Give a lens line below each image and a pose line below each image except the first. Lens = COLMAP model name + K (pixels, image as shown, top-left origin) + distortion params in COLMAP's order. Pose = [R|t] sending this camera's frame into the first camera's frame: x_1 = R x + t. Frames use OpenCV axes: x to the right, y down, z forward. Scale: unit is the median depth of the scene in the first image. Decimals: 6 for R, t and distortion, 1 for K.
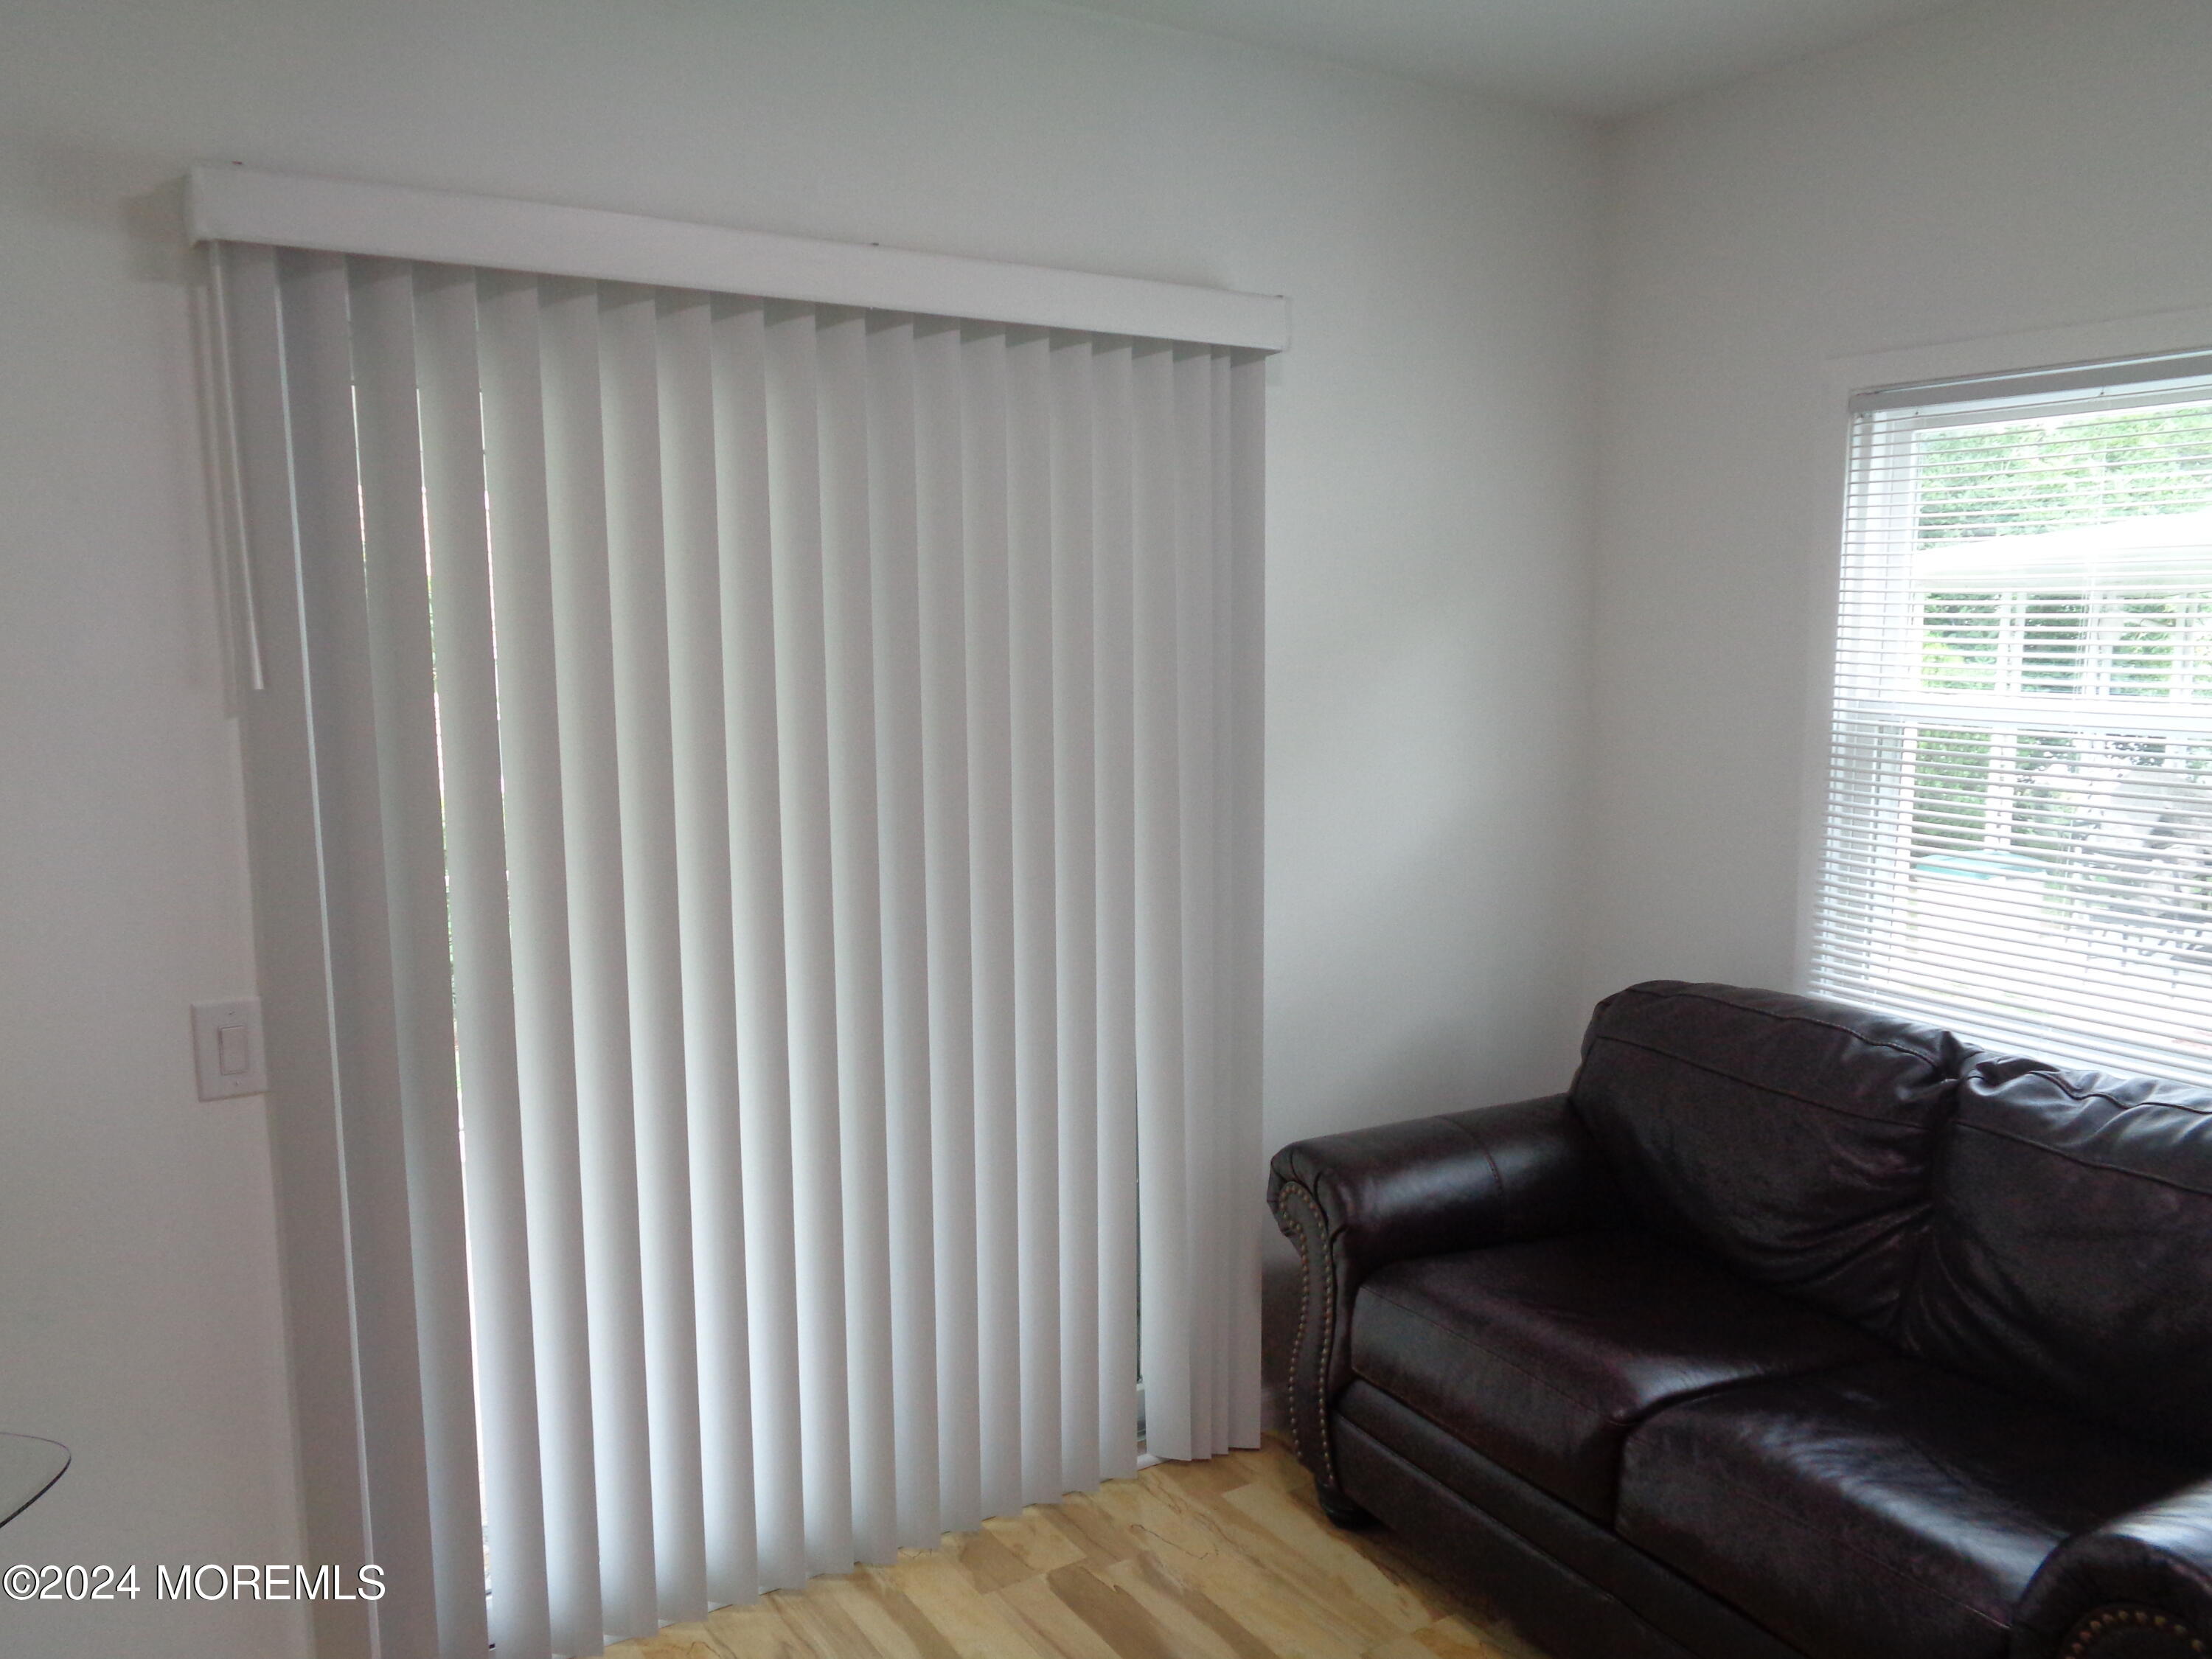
lens RADIAL K [[1690.8, 0, 1109.4], [0, 1690.8, 822.1], [0, 0, 1]] dist [0.005412, -0.000976]
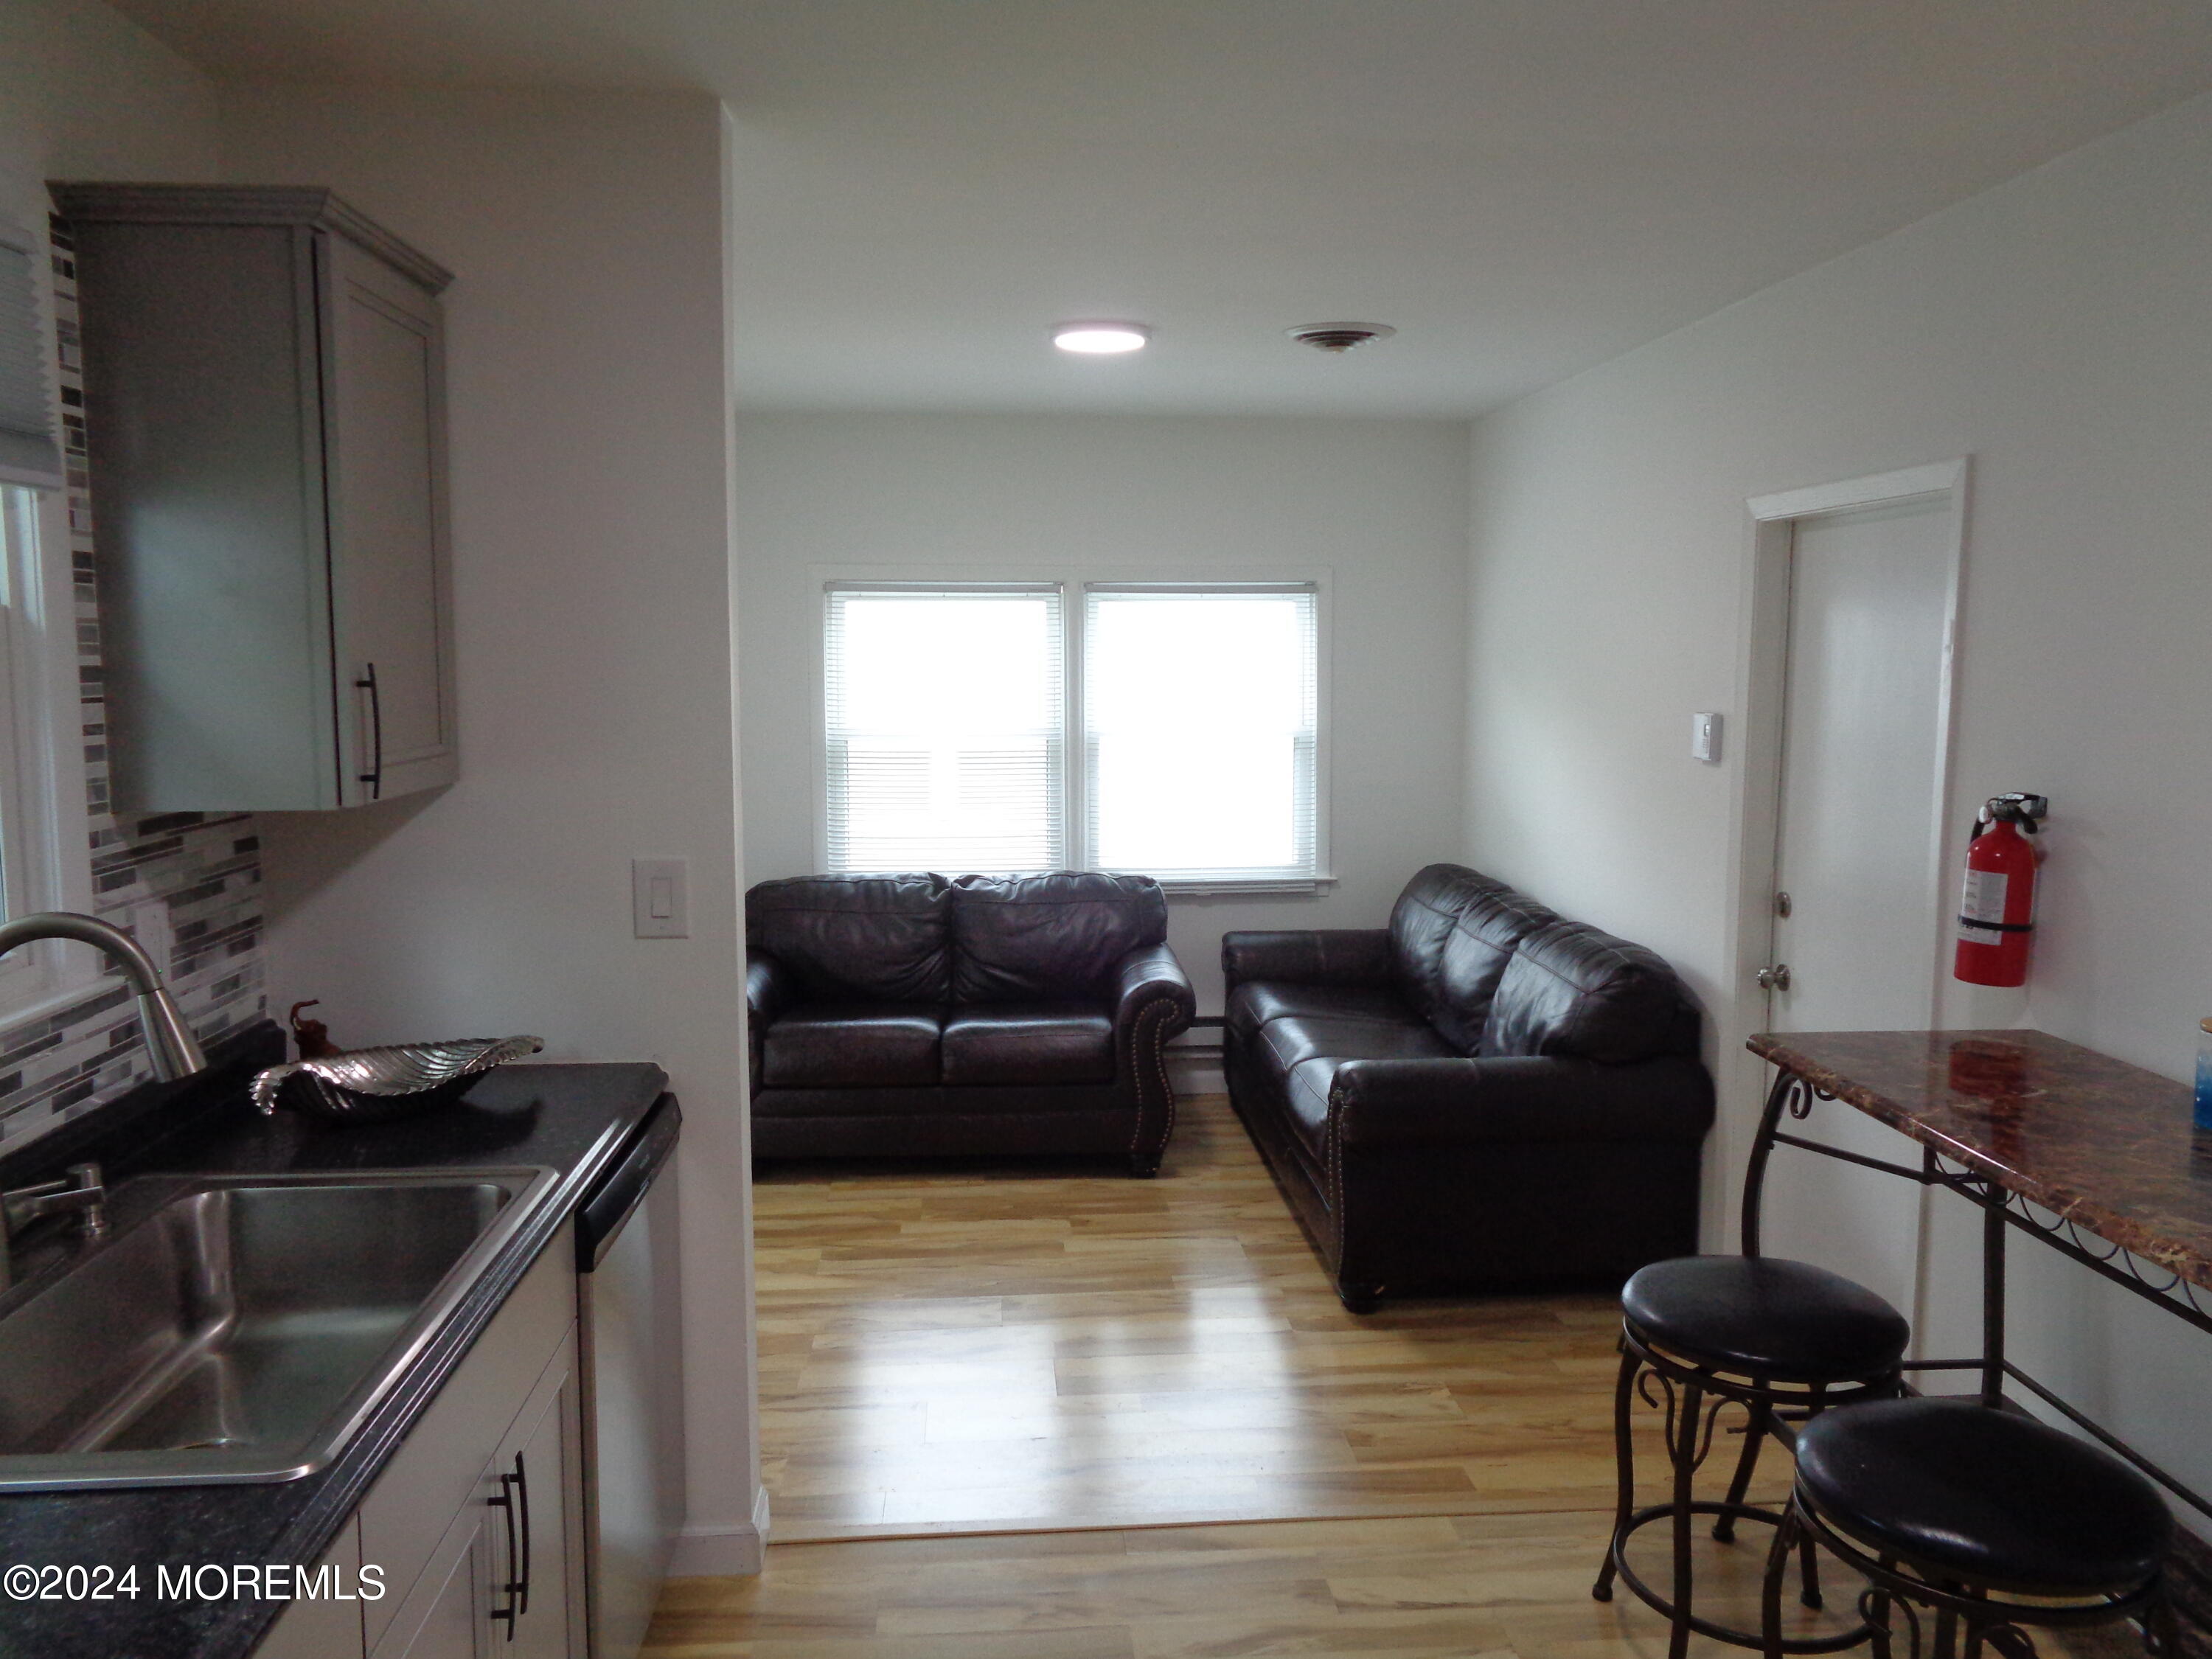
lens RADIAL K [[1659.0, 0, 1111.1], [0, 1659.0, 817.1], [0, 0, 1]] dist [0.001346, 0.015927]
pose [[0.473729, -0.078951, 0.877125, -1.310892], [0.113184, 0.993172, 0.028267, 0.014193], [-0.873367, 0.085886, 0.479430, -0.276736]]
